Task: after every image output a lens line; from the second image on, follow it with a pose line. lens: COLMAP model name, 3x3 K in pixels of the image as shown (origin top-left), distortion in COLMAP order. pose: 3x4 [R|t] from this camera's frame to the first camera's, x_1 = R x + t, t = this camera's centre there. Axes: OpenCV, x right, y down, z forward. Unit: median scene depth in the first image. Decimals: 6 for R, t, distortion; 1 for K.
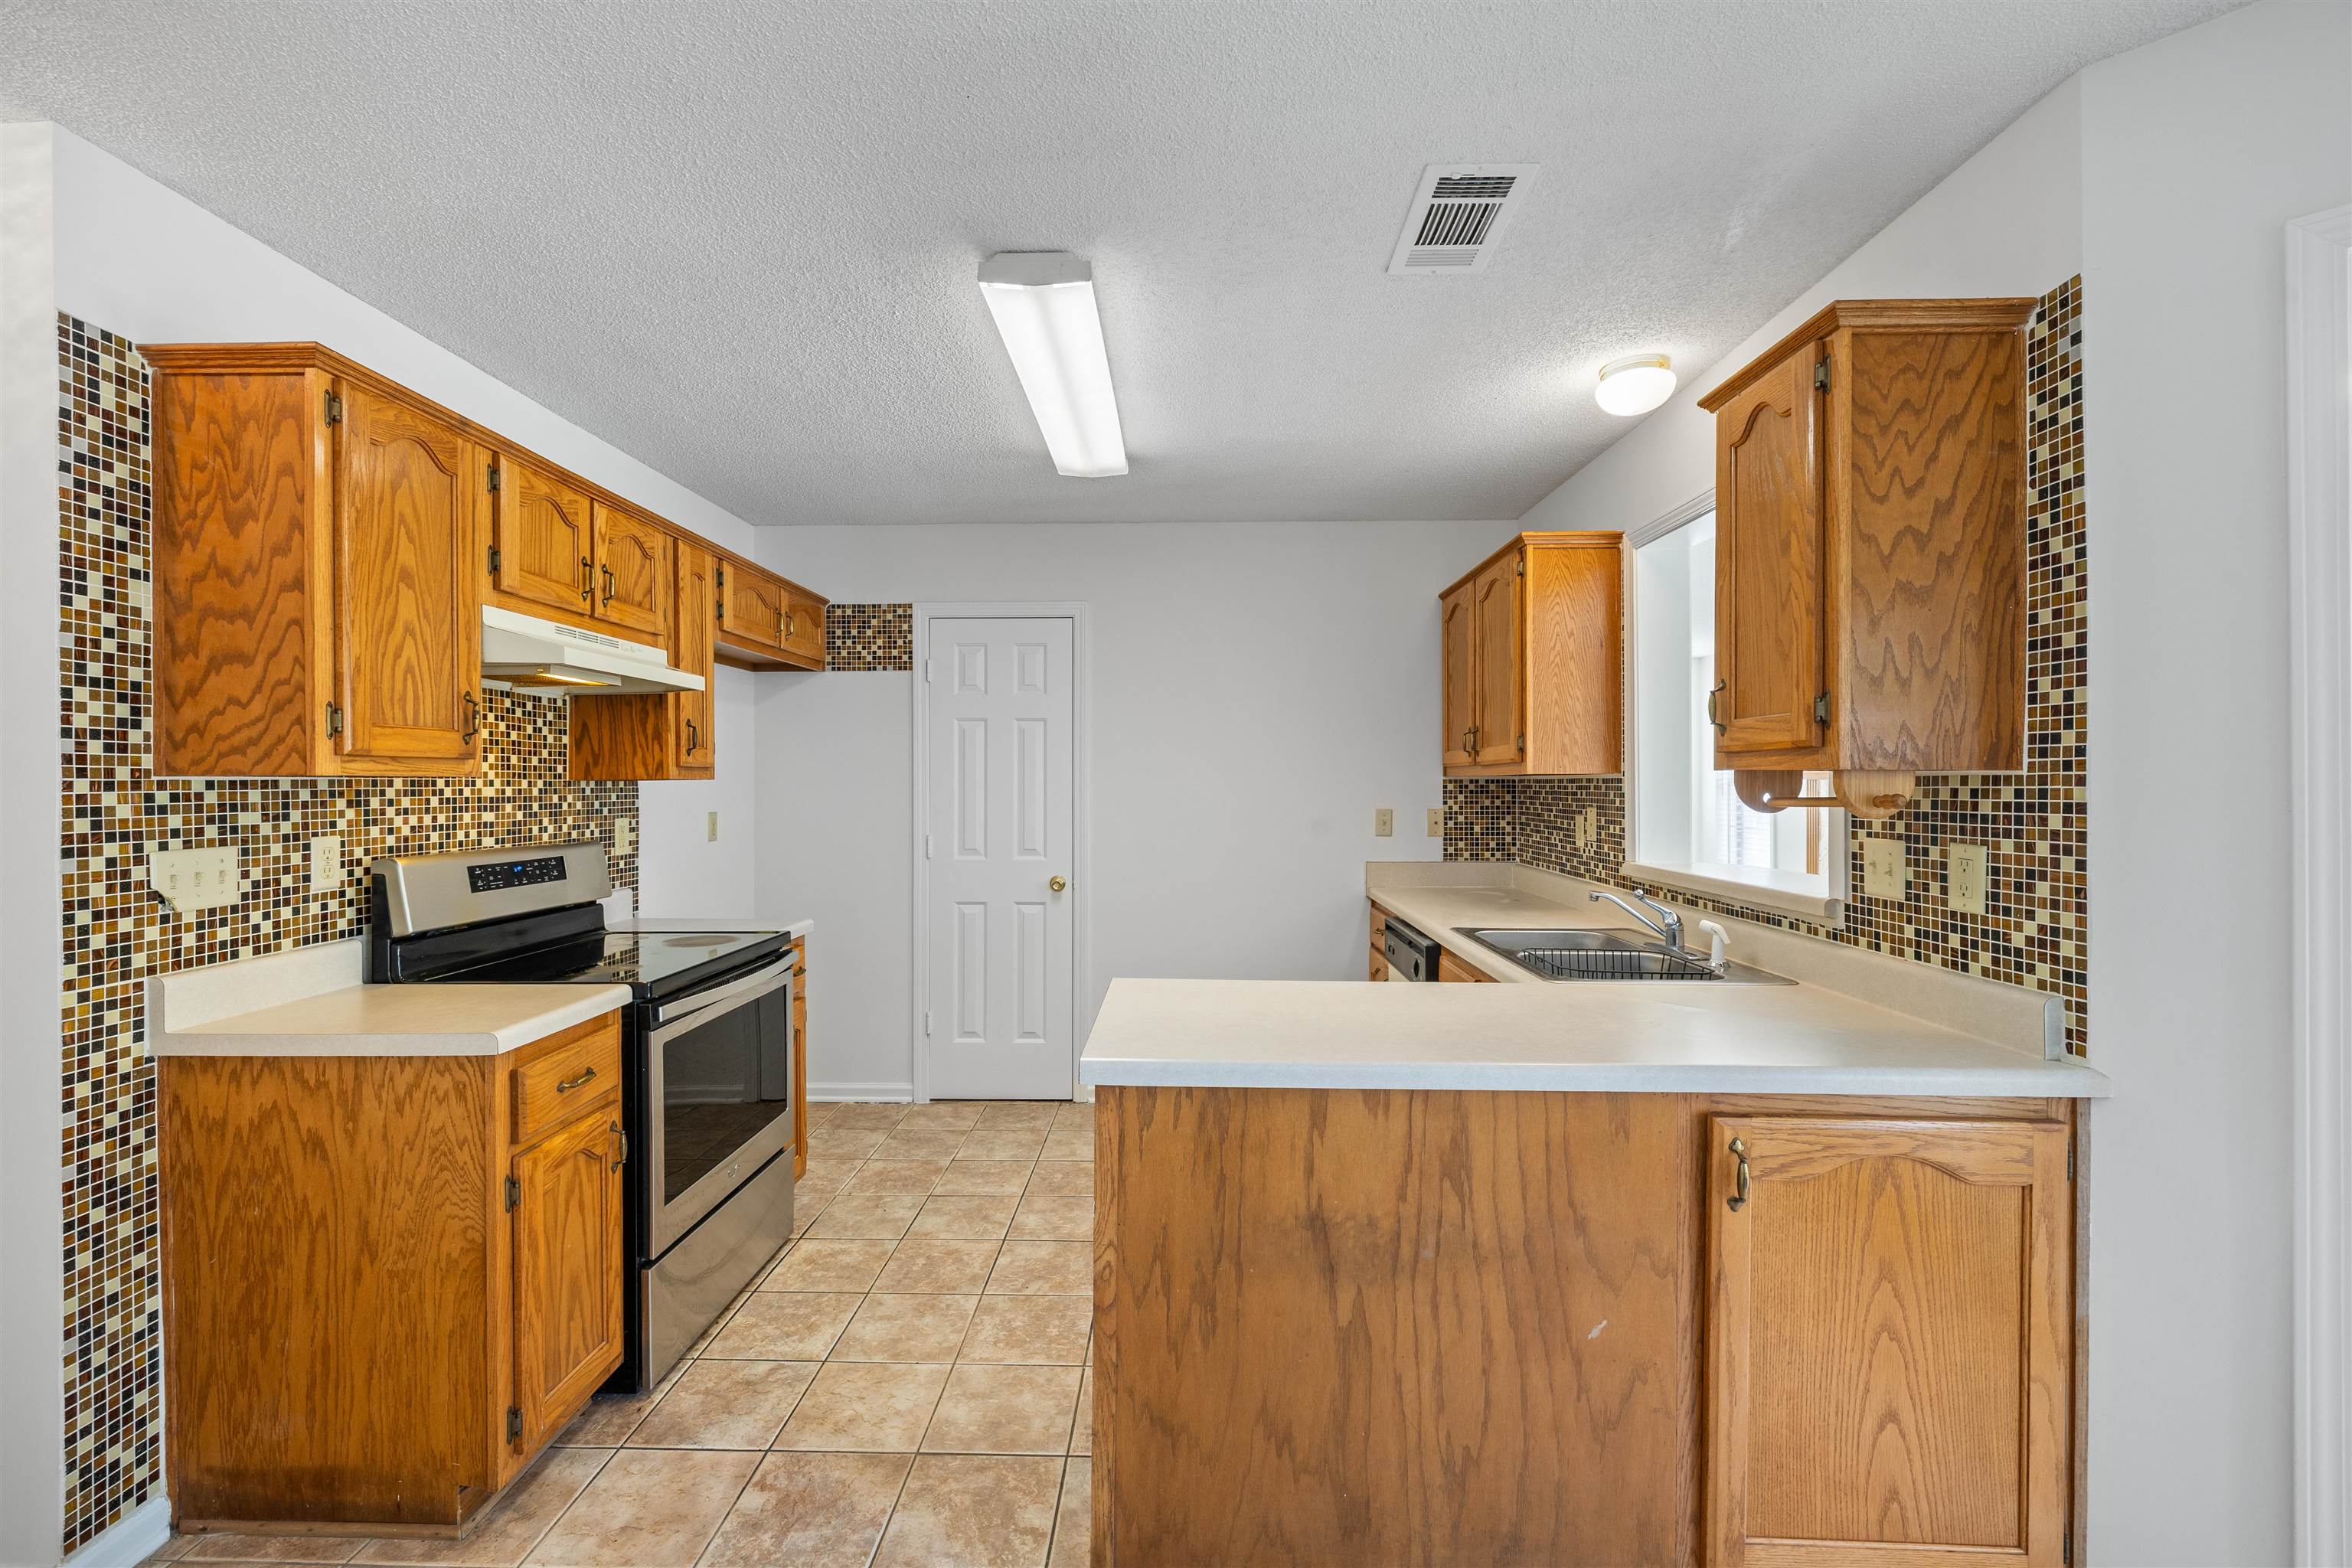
lens RADIAL K [[982.0, 0, 1161.4], [0, 982.0, 788.8], [0, 0, 1]] dist [-0.001195, -0.000870]
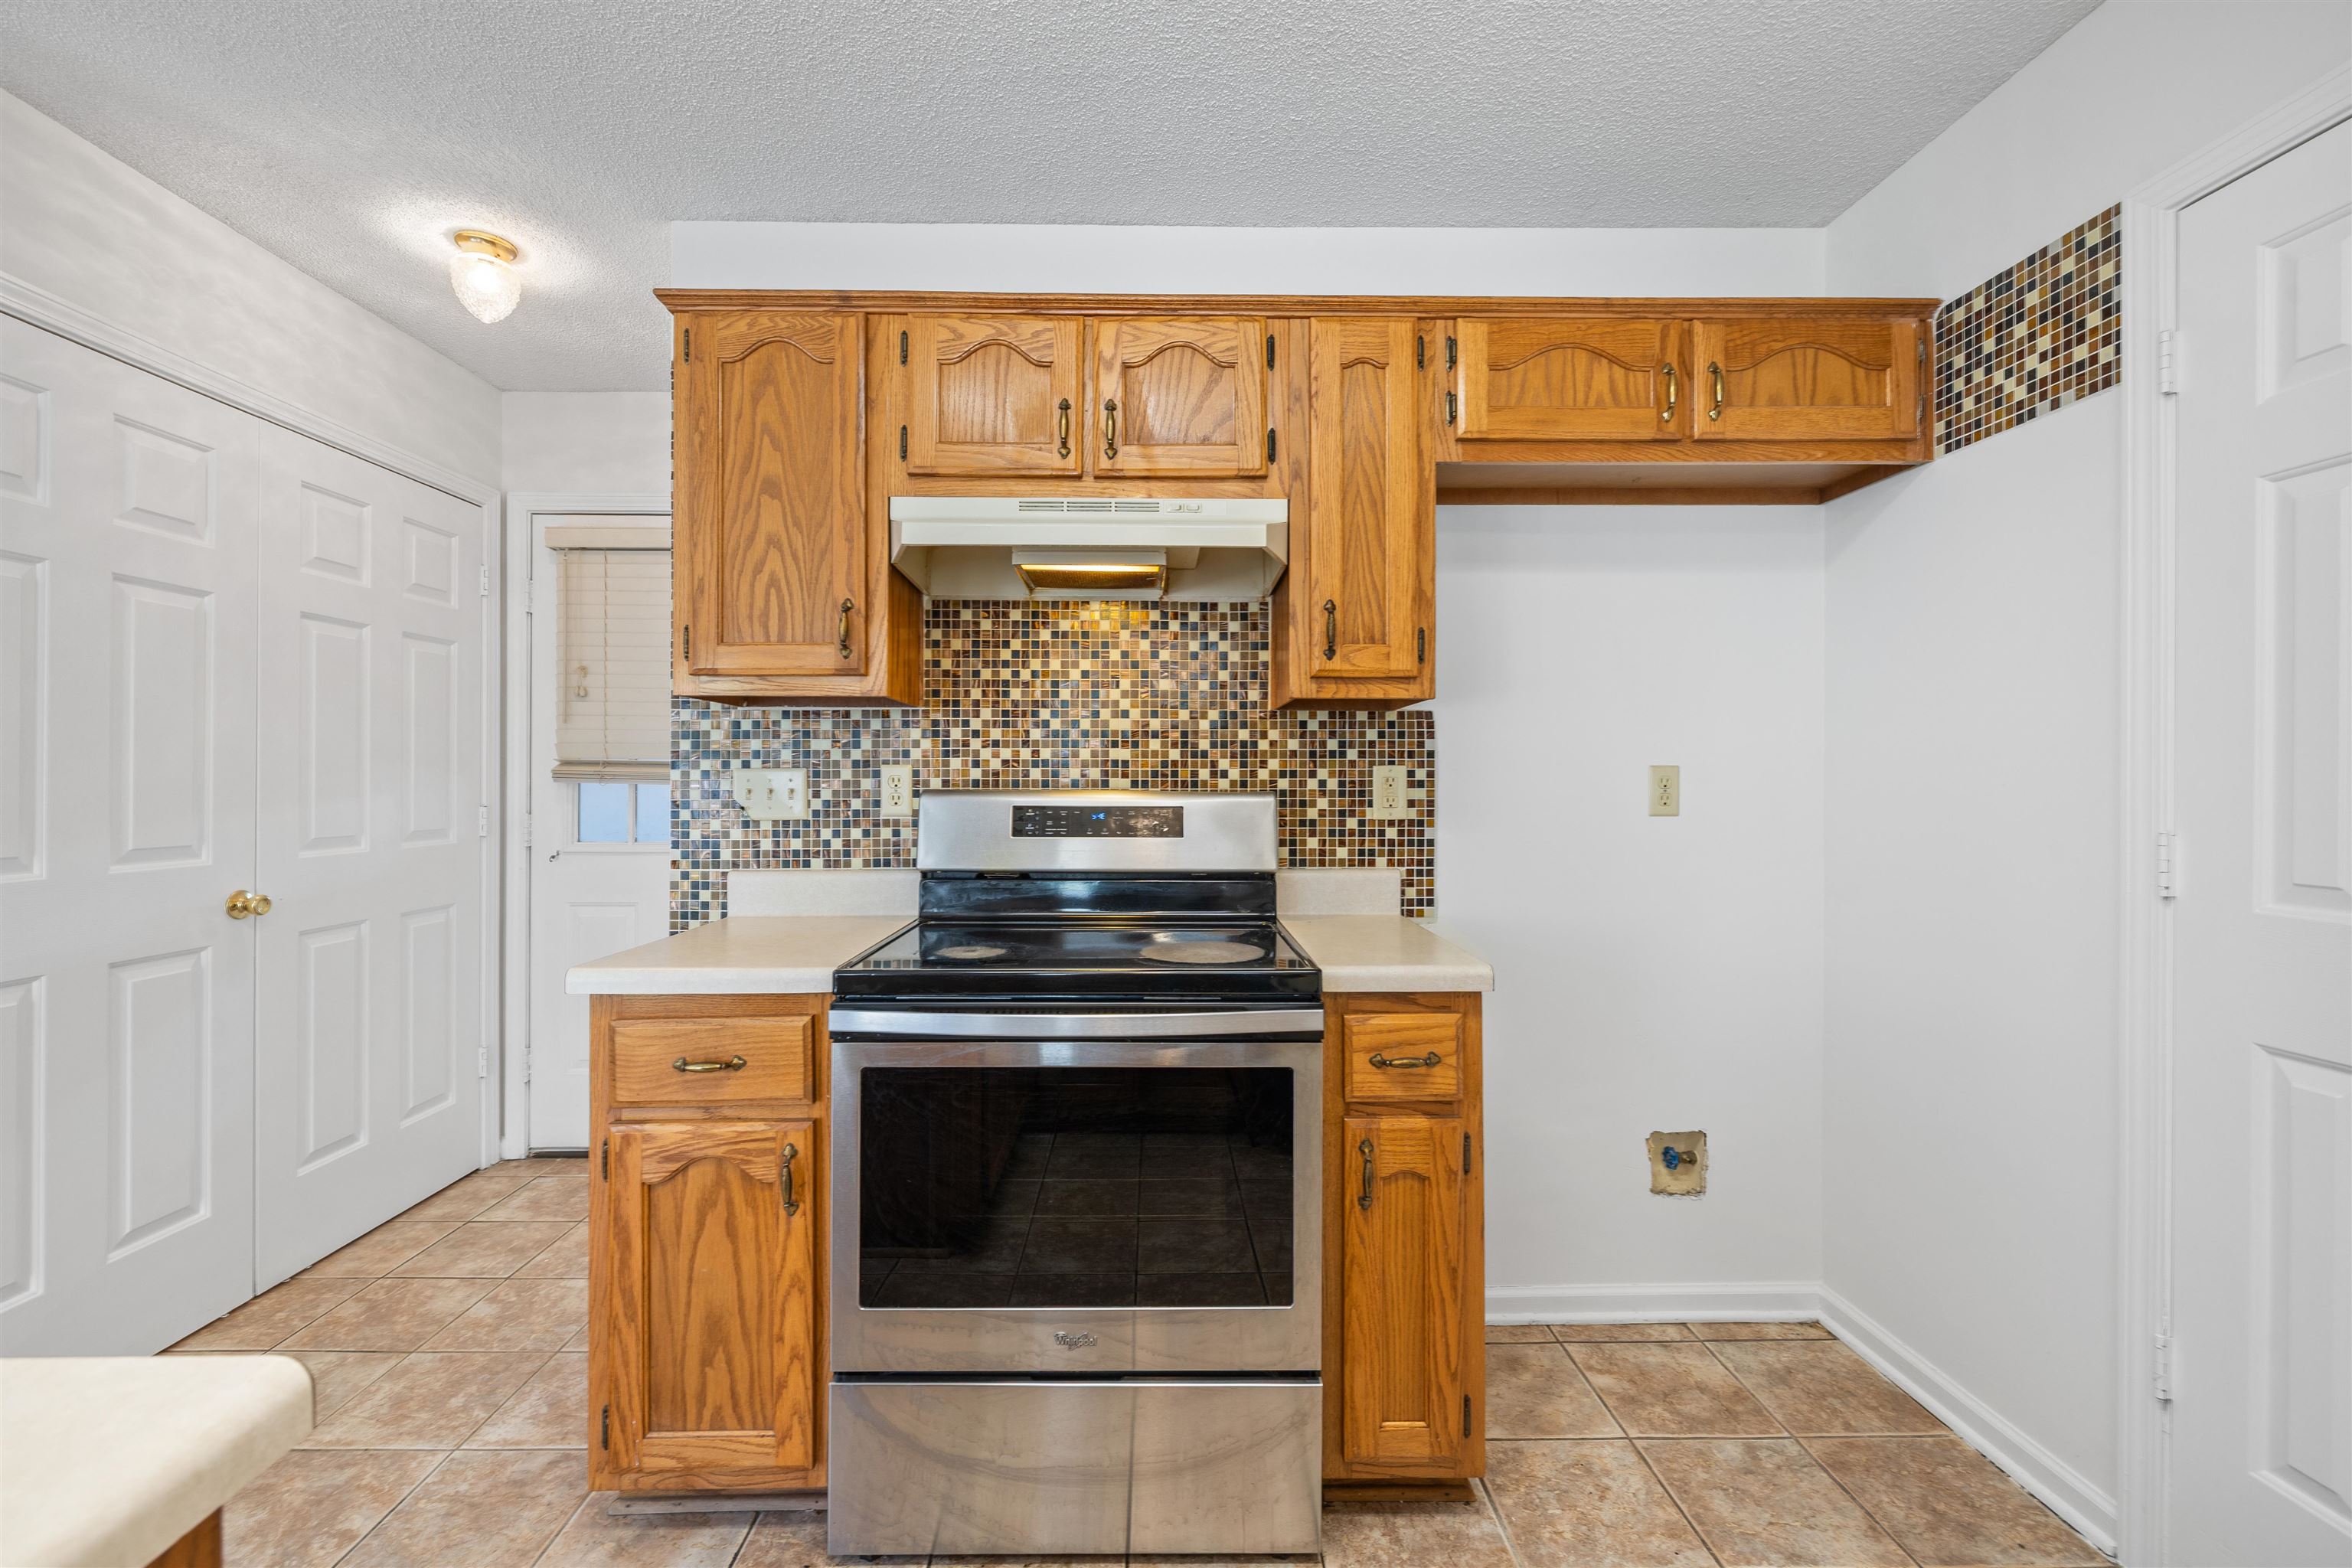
lens RADIAL K [[982.0, 0, 1211.7], [0, 982.0, 781.2], [0, 0, 1]] dist [-0.001195, -0.000870]
pose [[0.044820, 0.001981, -0.998993, 0.203845], [-0.007149, 0.999973, 0.001662, 0.065228], [0.998969, 0.007067, 0.044833, 1.356888]]
